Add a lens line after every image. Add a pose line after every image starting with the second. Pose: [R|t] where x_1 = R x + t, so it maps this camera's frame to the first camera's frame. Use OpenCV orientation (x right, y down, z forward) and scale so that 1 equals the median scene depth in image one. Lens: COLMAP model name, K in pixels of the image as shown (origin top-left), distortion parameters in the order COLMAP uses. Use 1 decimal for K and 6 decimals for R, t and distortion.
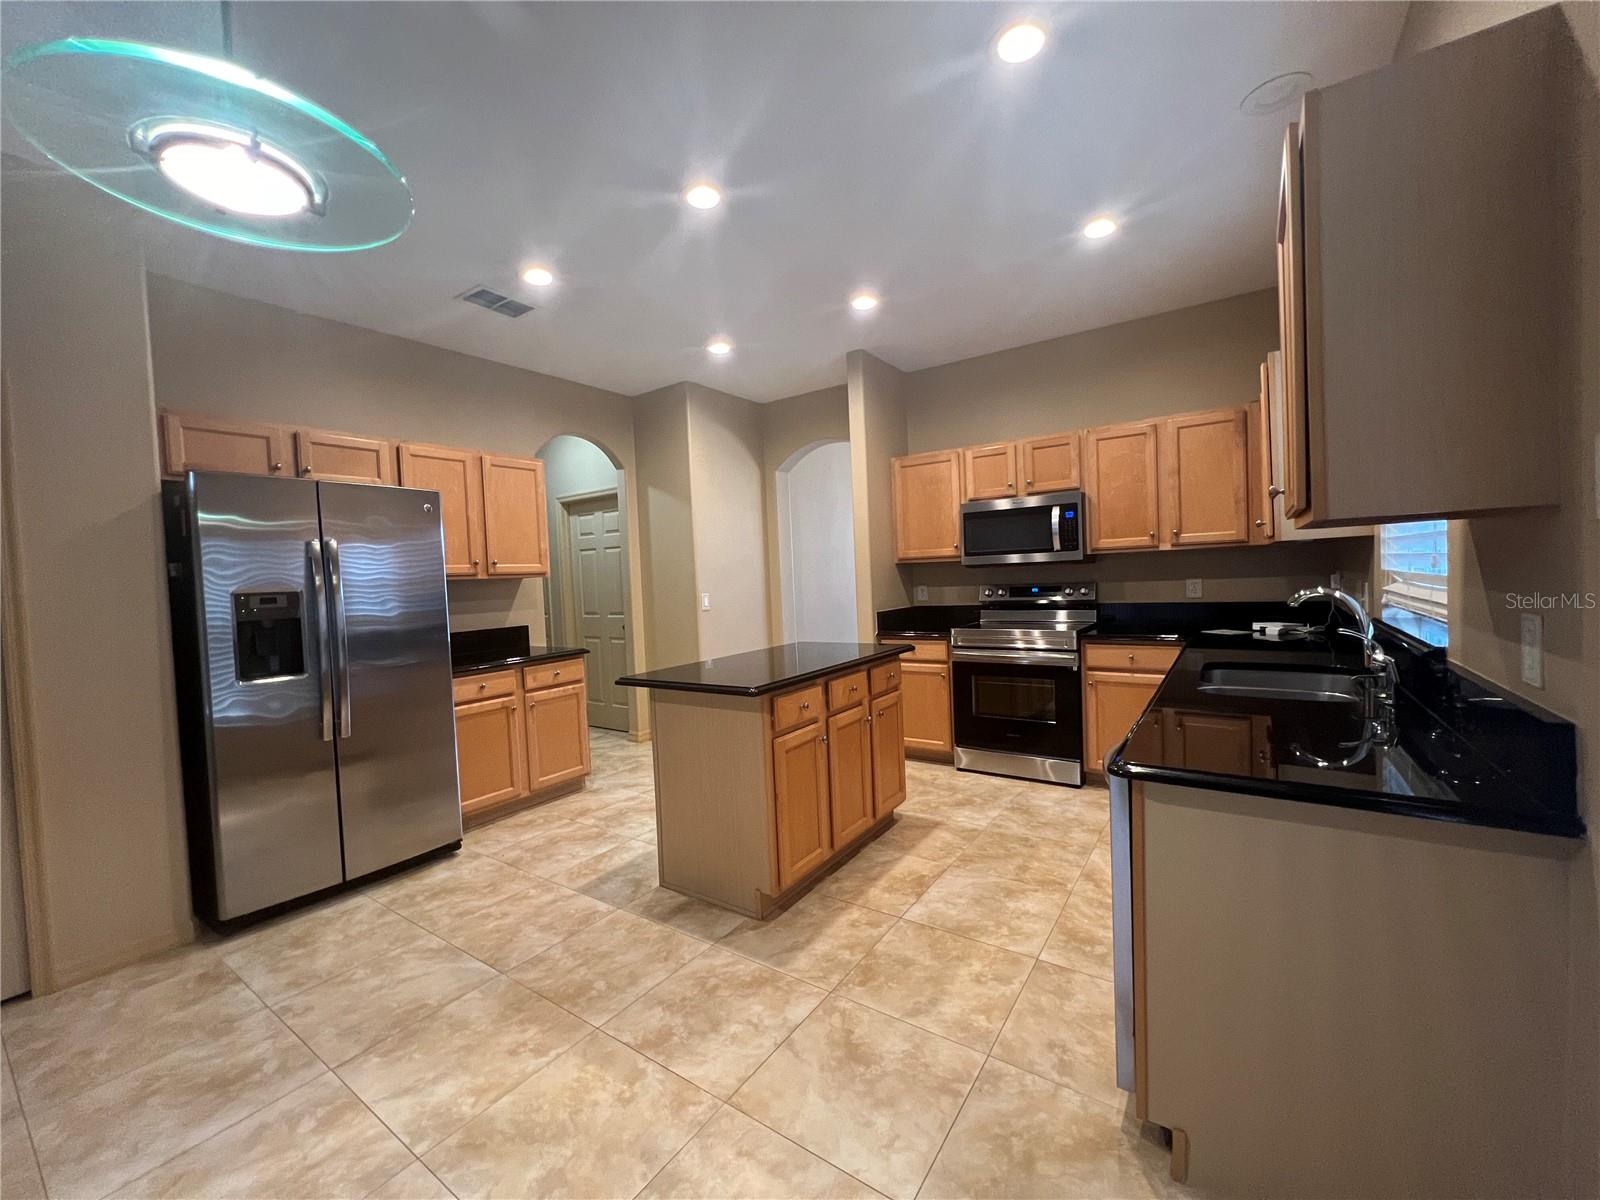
lens RADIAL K [[647.9, 0, 795.5], [0, 647.9, 596.4], [0, 0, 1]] dist [0.004280, 0.000690]
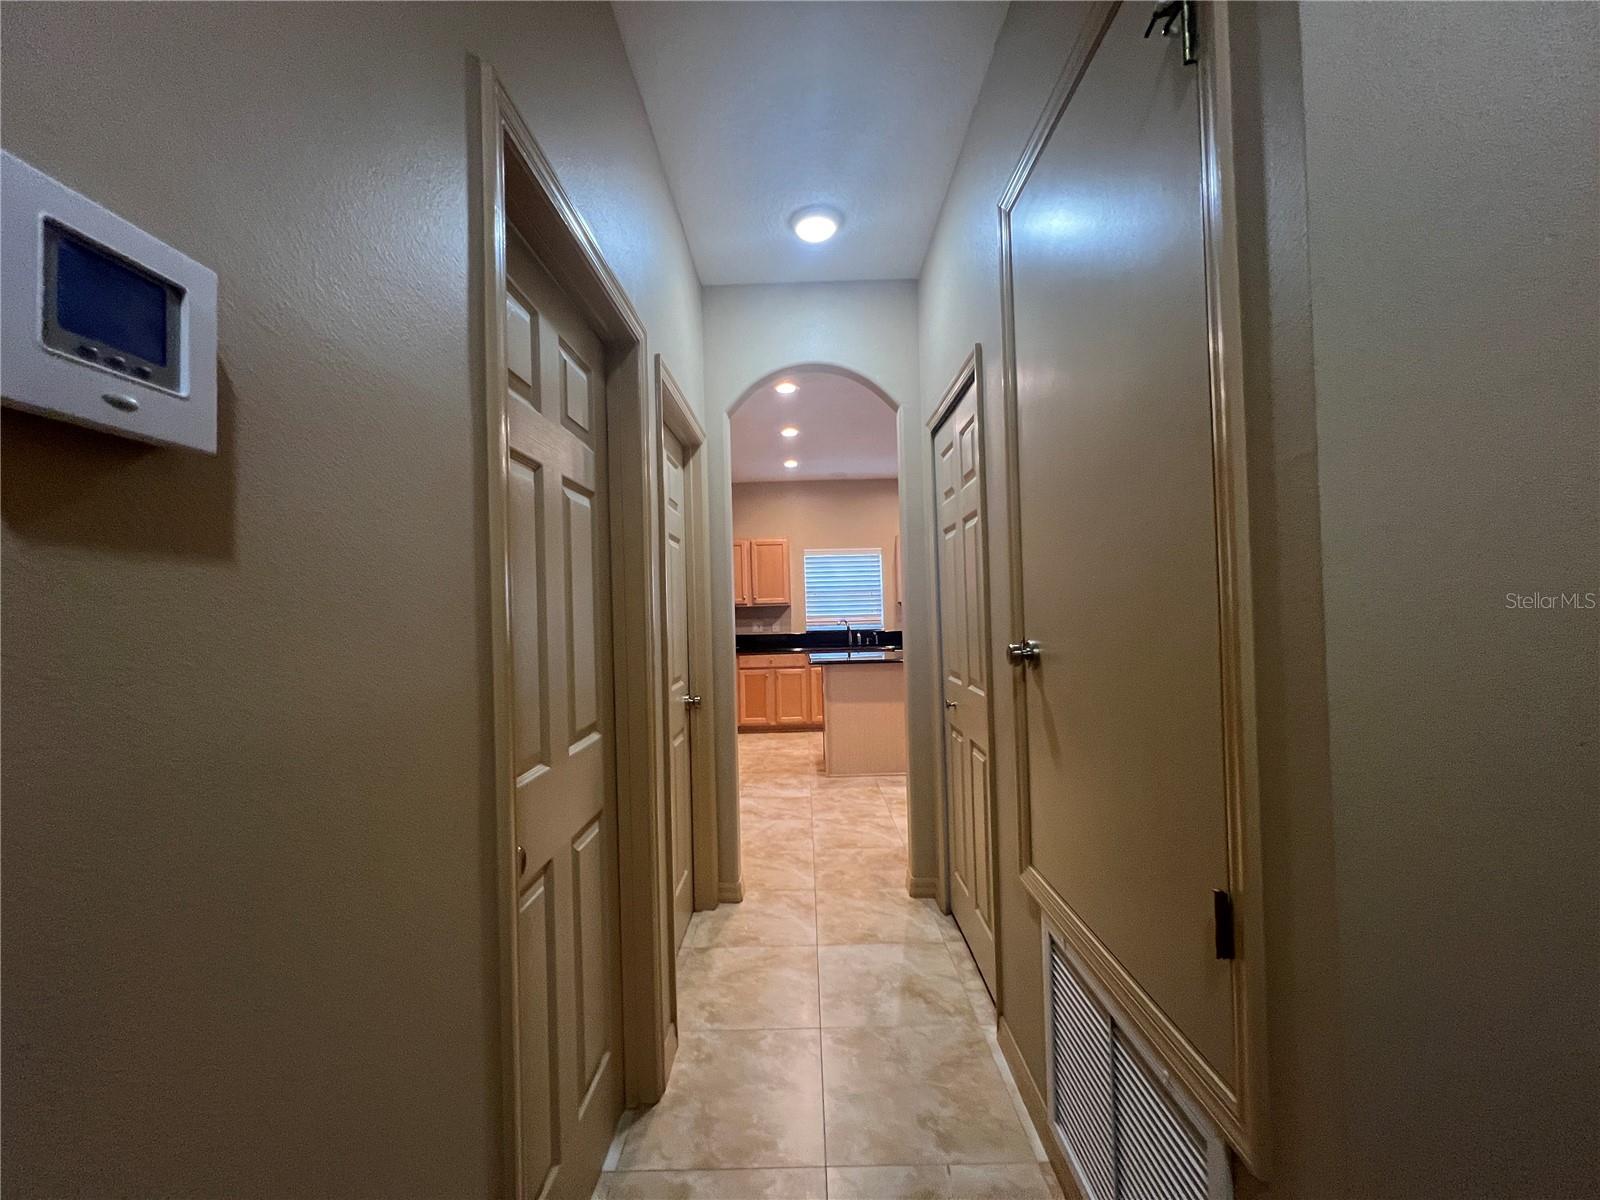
lens RADIAL K [[633.7, 0, 802.8], [0, 633.7, 600.7], [0, 0, 1]] dist [-0.001992, 0.000379]
pose [[-0.563572, 0.073643, 0.822778, -0.881689], [0.080726, 0.996161, -0.033868, -0.006510], [-0.822113, 0.047332, -0.567353, 1.478266]]
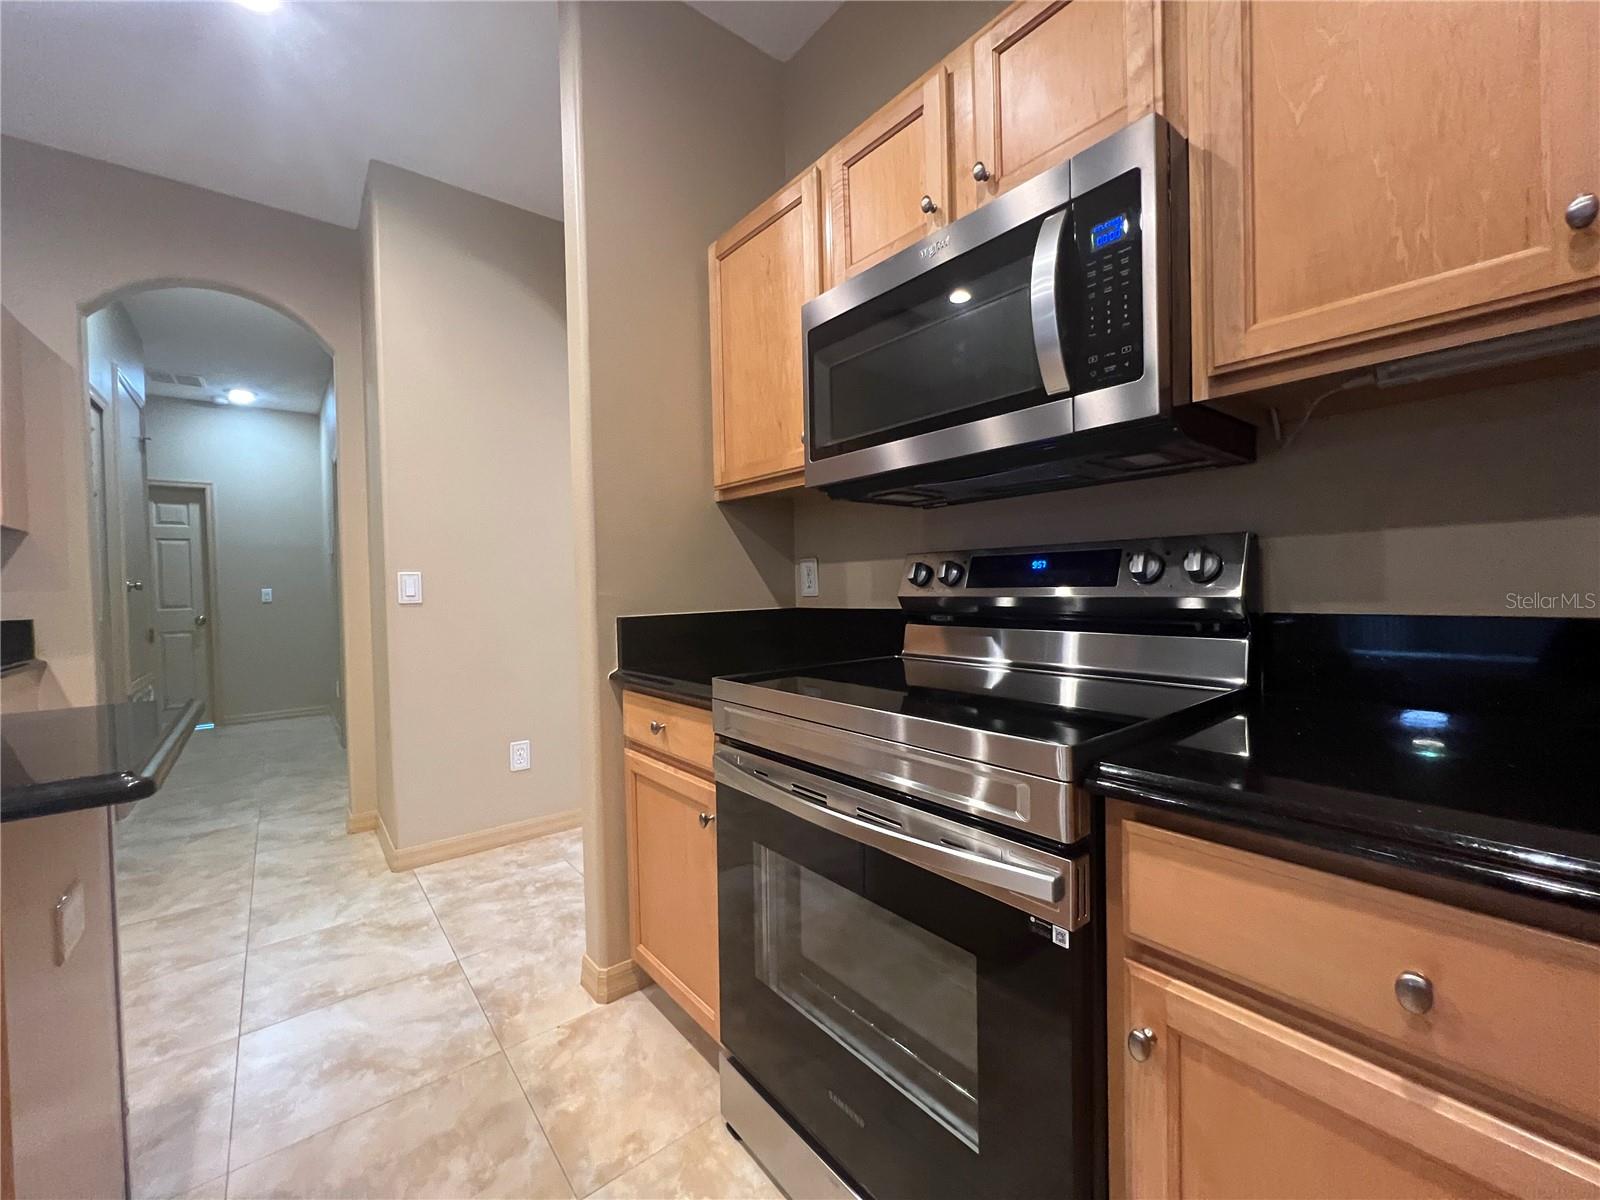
lens RADIAL K [[633.7, 0, 804.1], [0, 633.7, 597.7], [0, 0, 1]] dist [-0.001992, 0.000379]
pose [[0.961524, 0.025289, -0.273555, 0.340934], [-0.026953, 0.999634, -0.002326, 0.009752], [0.273396, 0.009610, 0.961853, 0.666029]]
